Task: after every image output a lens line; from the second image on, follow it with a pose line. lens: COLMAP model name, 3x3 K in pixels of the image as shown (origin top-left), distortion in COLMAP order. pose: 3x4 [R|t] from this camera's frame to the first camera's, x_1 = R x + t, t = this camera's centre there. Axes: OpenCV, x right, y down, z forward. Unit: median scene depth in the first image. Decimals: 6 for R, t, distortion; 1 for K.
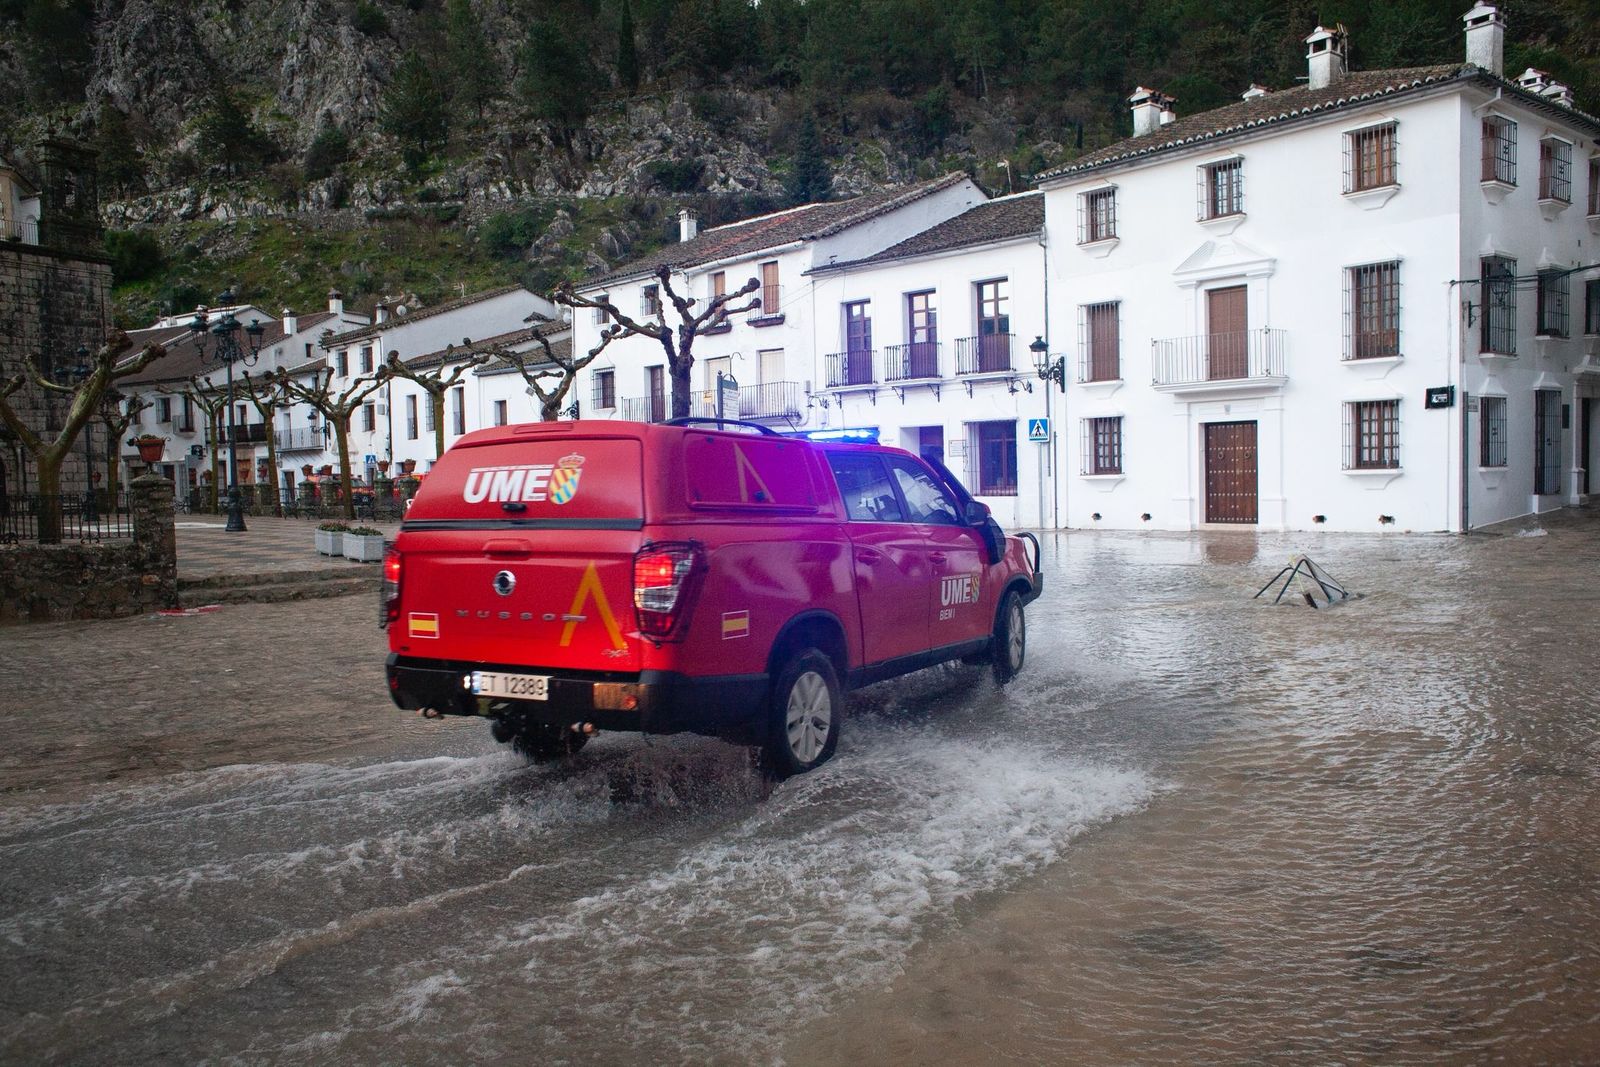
lens RADIAL K [[1272.2, 0, 793.5], [0, 1272.2, 543.1], [0, 0, 1]] dist [-0.100846, 0.141843]
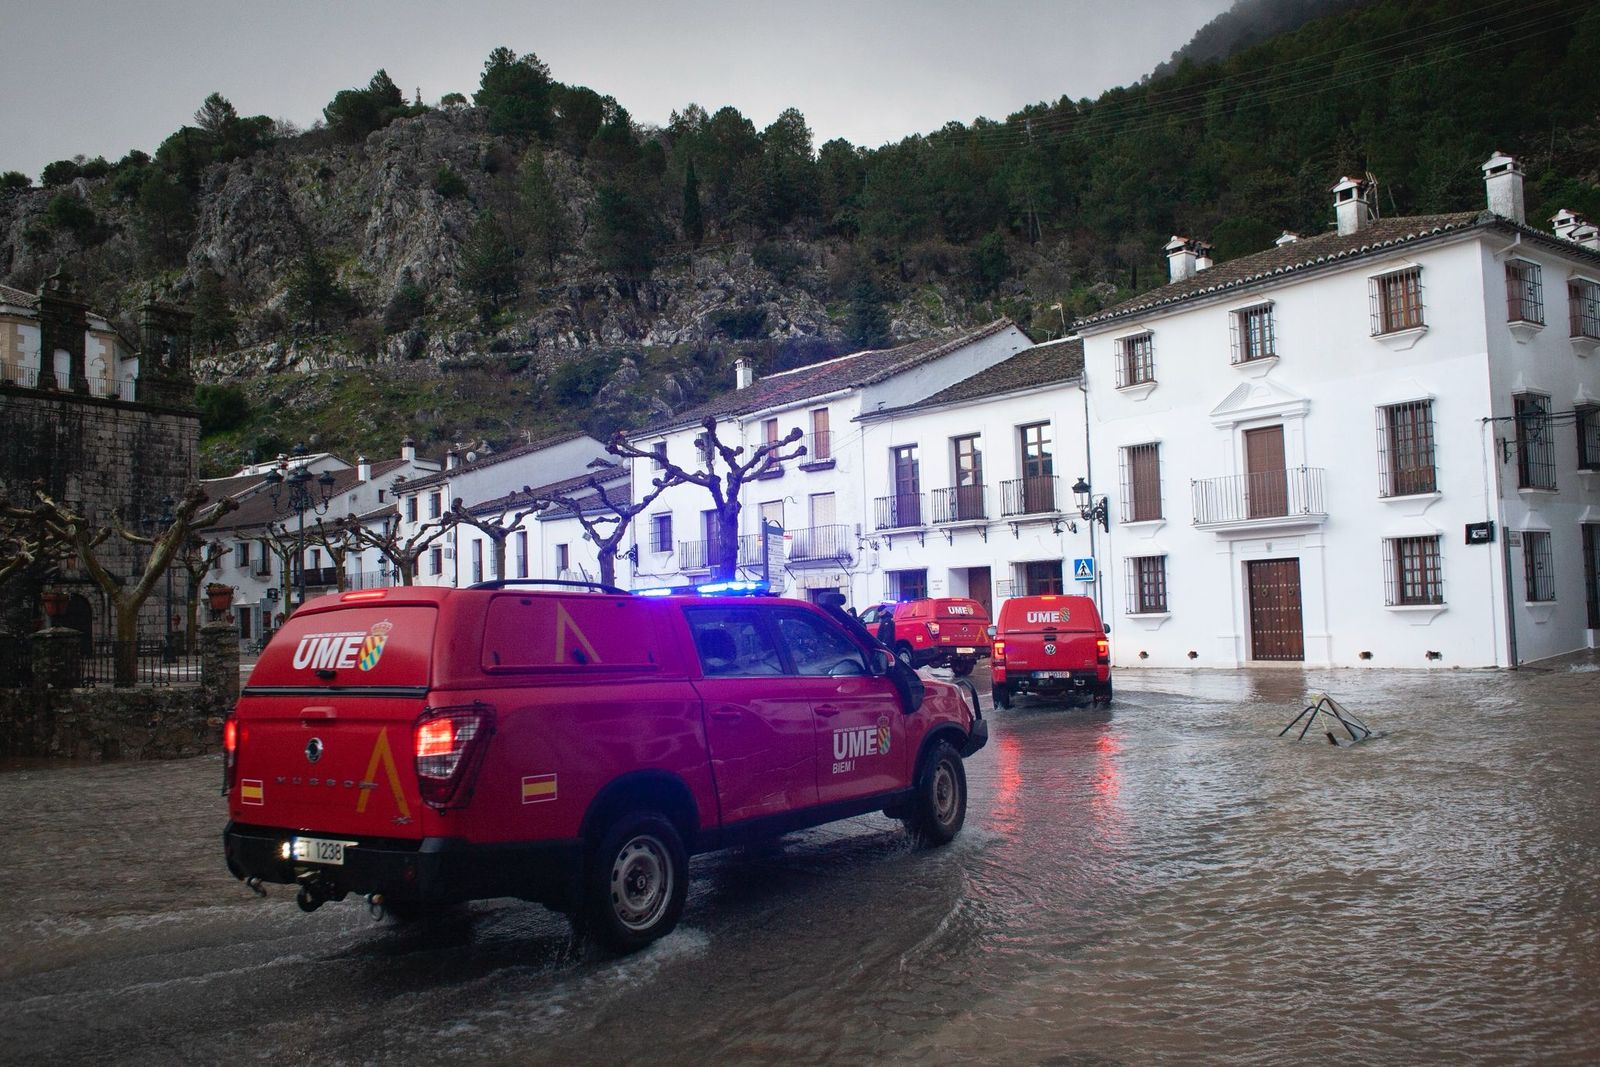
lens RADIAL K [[1272.2, 0, 793.5], [0, 1272.2, 543.1], [0, 0, 1]] dist [-0.100846, 0.141843]
pose [[0.998566, -0.010835, -0.052427, 0.007976], [0.005086, 0.994075, -0.108573, -0.000935], [0.053293, 0.108151, 0.992705, -0.009384]]
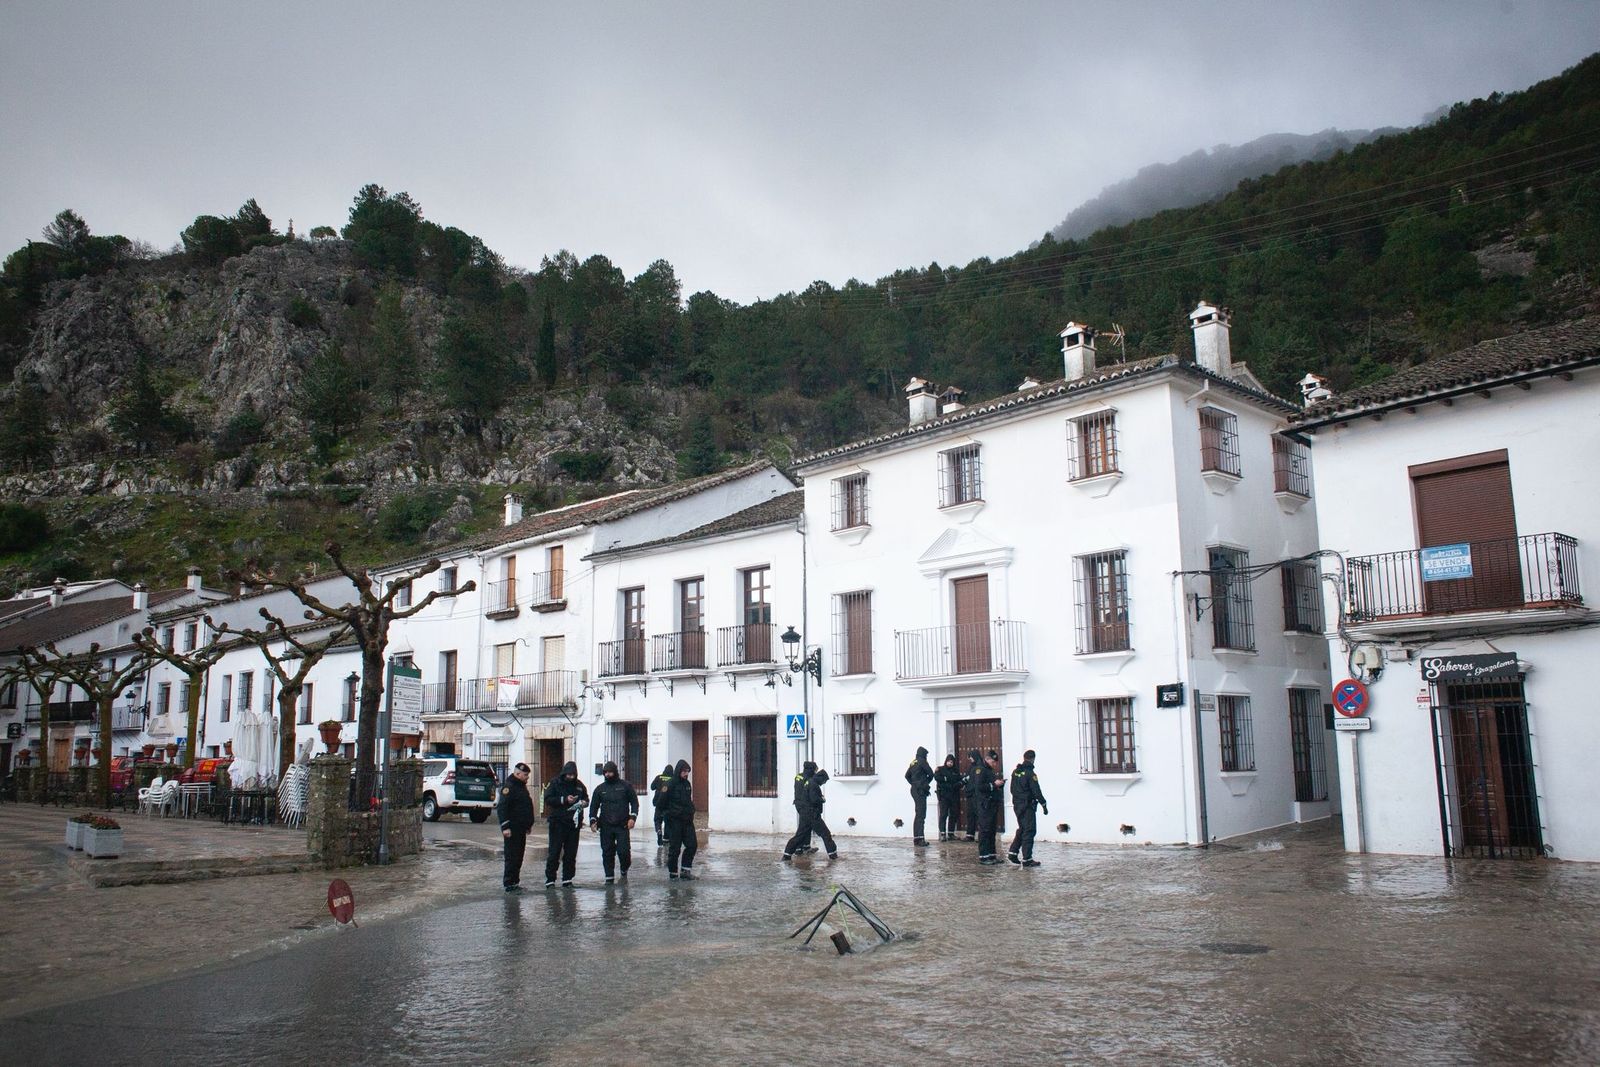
lens RADIAL K [[1266.4, 0, 798.9], [0, 1266.4, 544.7], [0, 0, 1]] dist [-0.096044, 0.135212]
pose [[0.998978, 0.020696, 0.040181, 0.081716], [-0.011150, 0.974374, -0.224656, -0.005507], [-0.043801, 0.223979, 0.973609, 0.034338]]
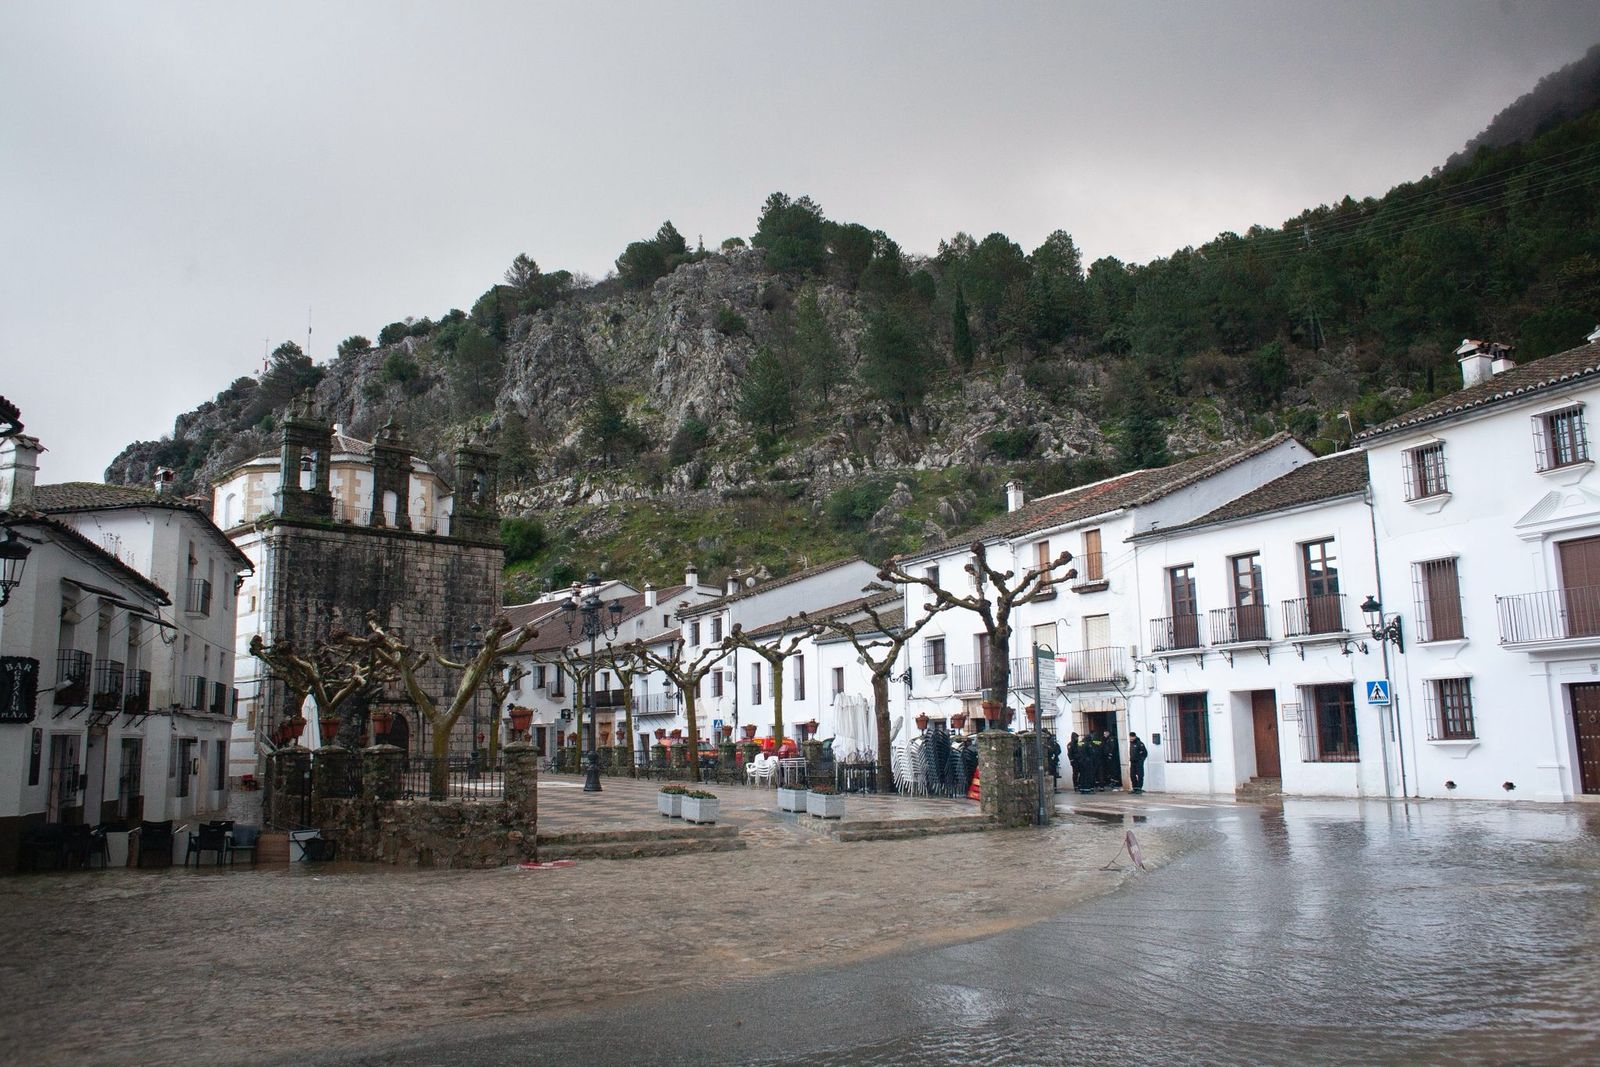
lens RADIAL K [[1272.2, 0, 793.5], [0, 1272.2, 543.1], [0, 0, 1]] dist [-0.100846, 0.141843]
pose [[0.963970, -0.038223, -0.263251, 0.011120], [-0.016227, 0.979330, -0.201615, -0.001025], [0.265516, 0.198623, 0.943425, -0.017284]]
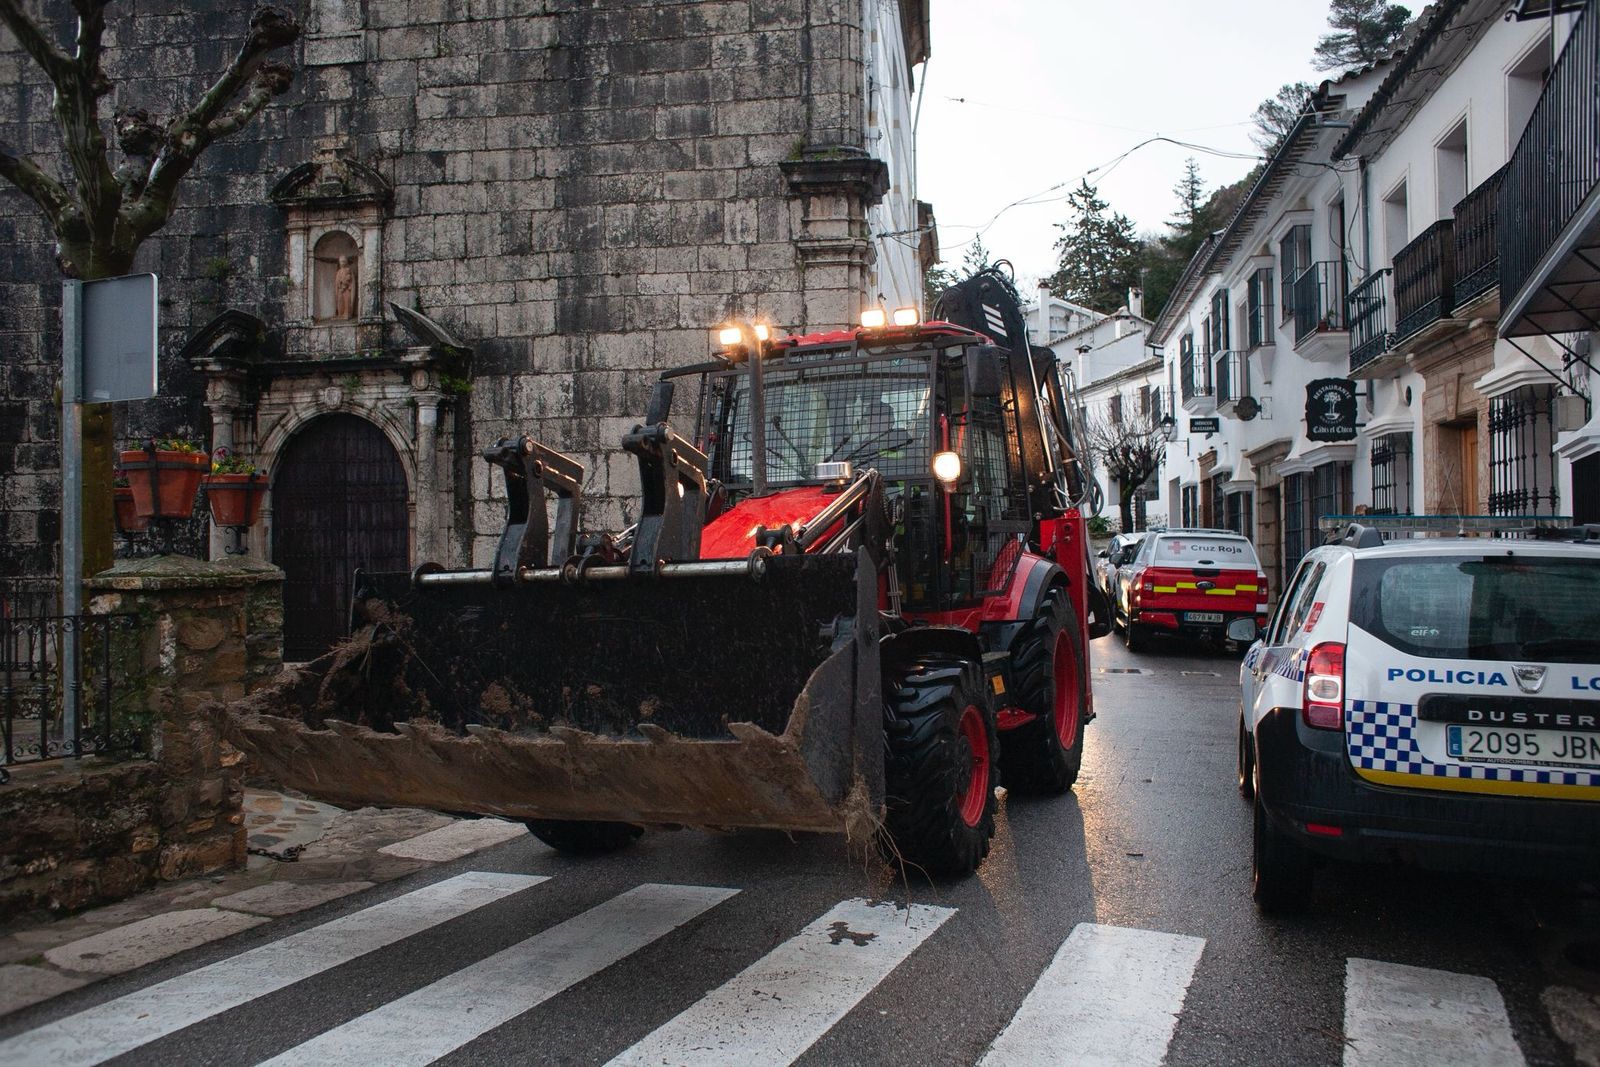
lens RADIAL K [[1266.4, 0, 798.9], [0, 1266.4, 544.7], [0, 0, 1]] dist [-0.096044, 0.135212]
pose [[0.368259, 0.002893, -0.929719, -0.330597], [-0.044842, 0.998887, -0.014654, -0.044088], [0.928641, 0.047087, 0.367979, 0.925774]]
